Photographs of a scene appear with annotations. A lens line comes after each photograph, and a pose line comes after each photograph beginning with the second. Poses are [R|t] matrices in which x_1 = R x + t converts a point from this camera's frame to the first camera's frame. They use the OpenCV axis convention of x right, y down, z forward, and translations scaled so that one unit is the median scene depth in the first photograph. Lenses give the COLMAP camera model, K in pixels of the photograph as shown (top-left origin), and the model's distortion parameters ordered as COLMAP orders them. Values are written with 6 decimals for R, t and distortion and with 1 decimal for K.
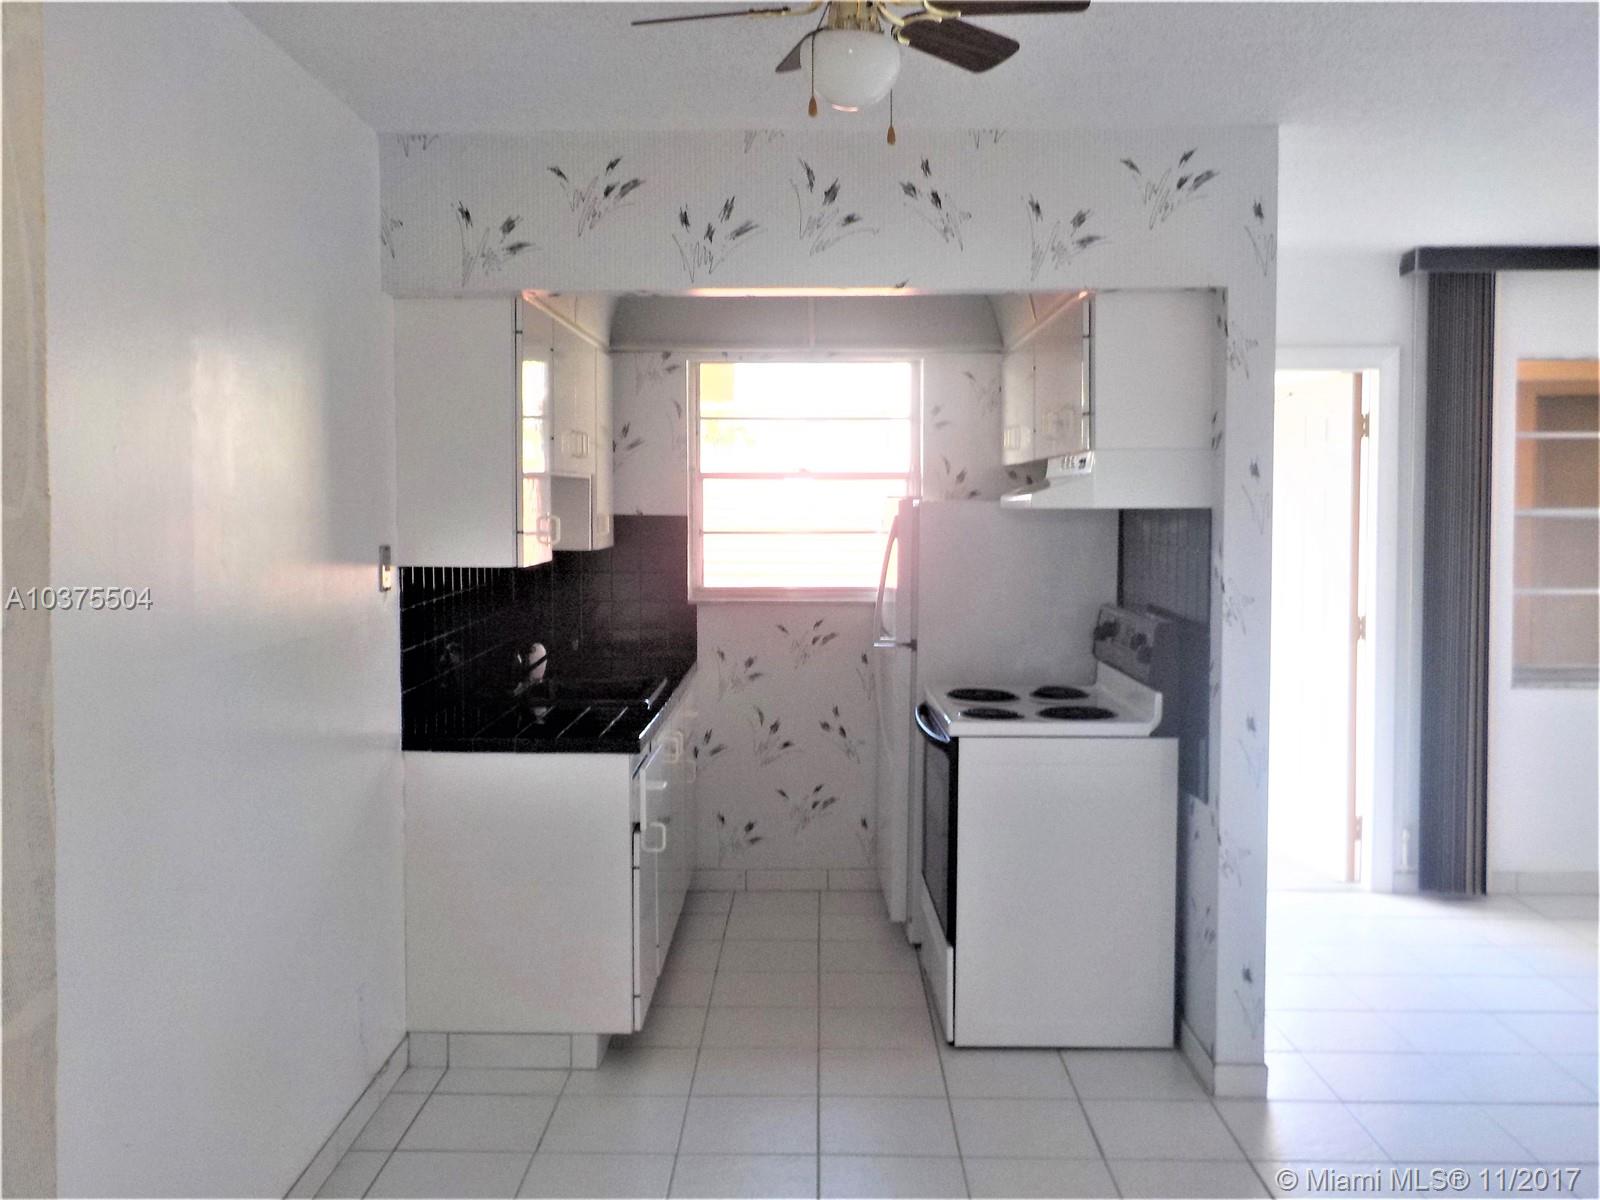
lens RADIAL K [[1492.4, 0, 797.9], [0, 1492.4, 554.2], [0, 0, 1]] dist [0.011505, 0.024845]
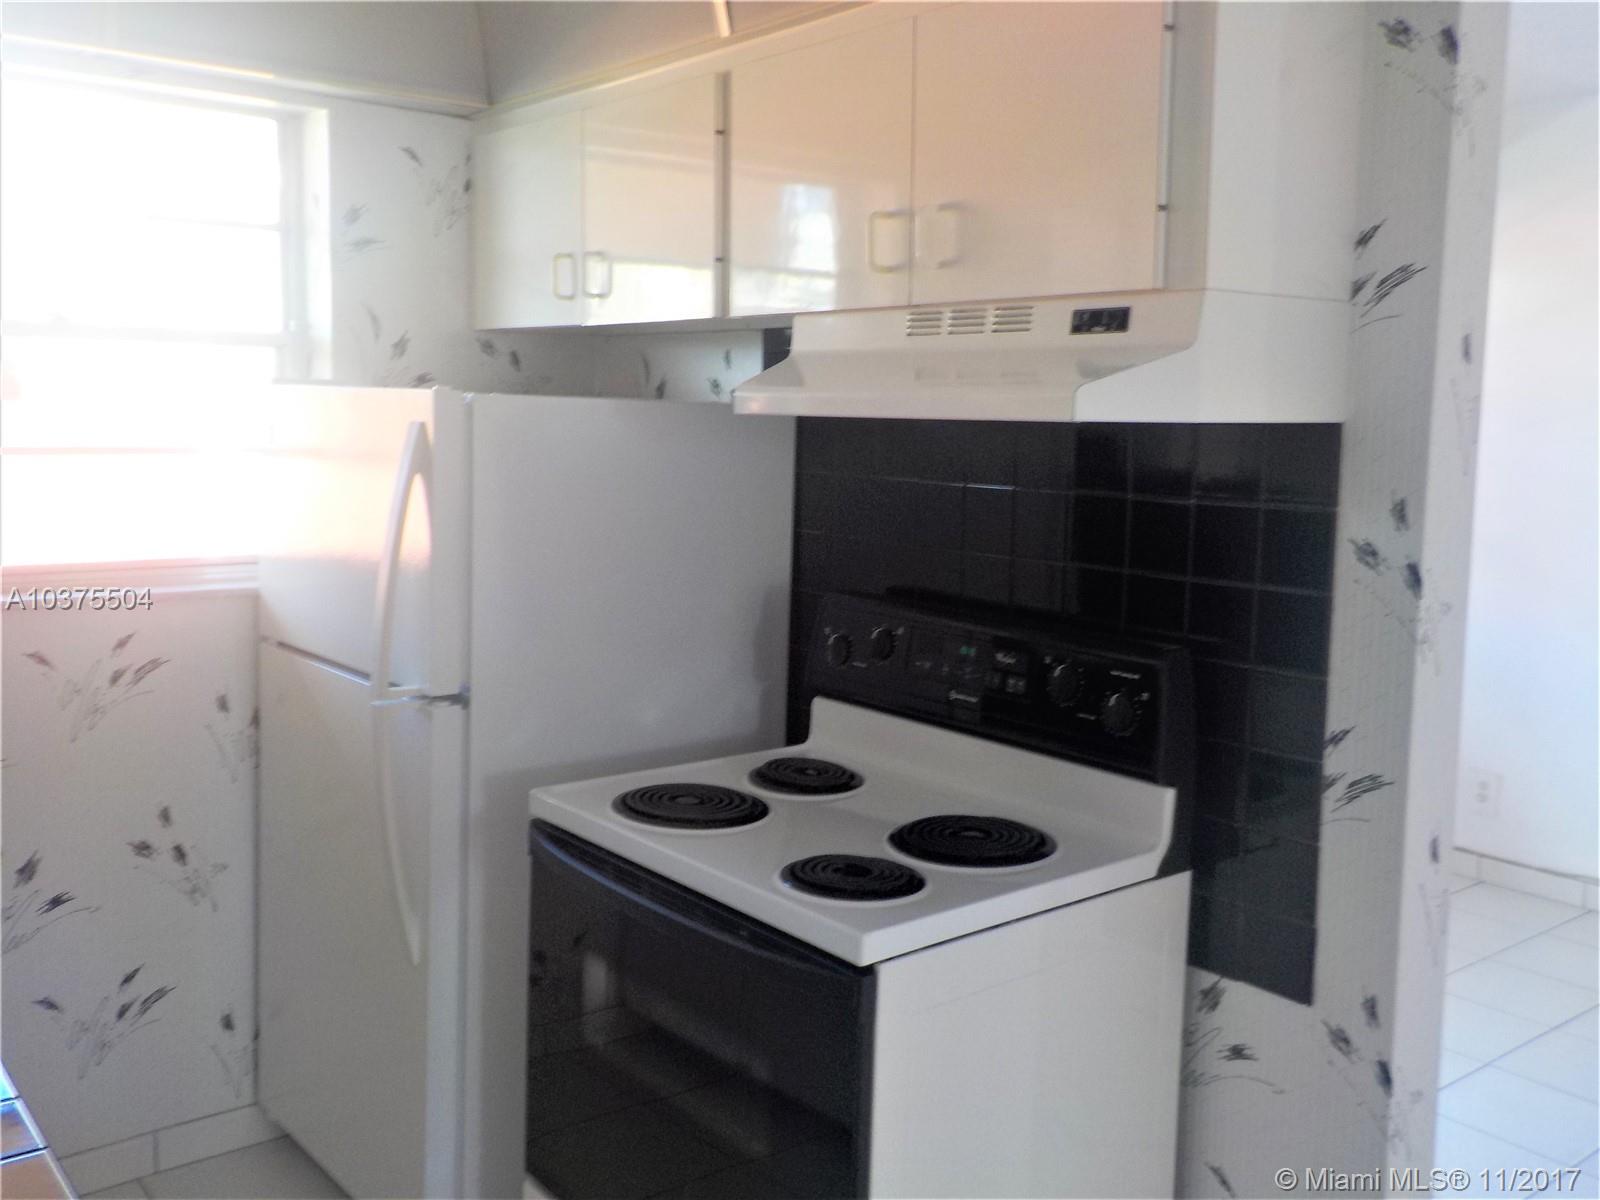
lens RADIAL K [[1492.4, 0, 797.9], [0, 1492.4, 554.2], [0, 0, 1]] dist [0.011505, 0.024845]
pose [[0.778345, -0.048087, 0.625992, -0.117737], [0.003223, 0.997355, 0.072607, -0.016058], [-0.627828, -0.054496, 0.776442, 0.492978]]
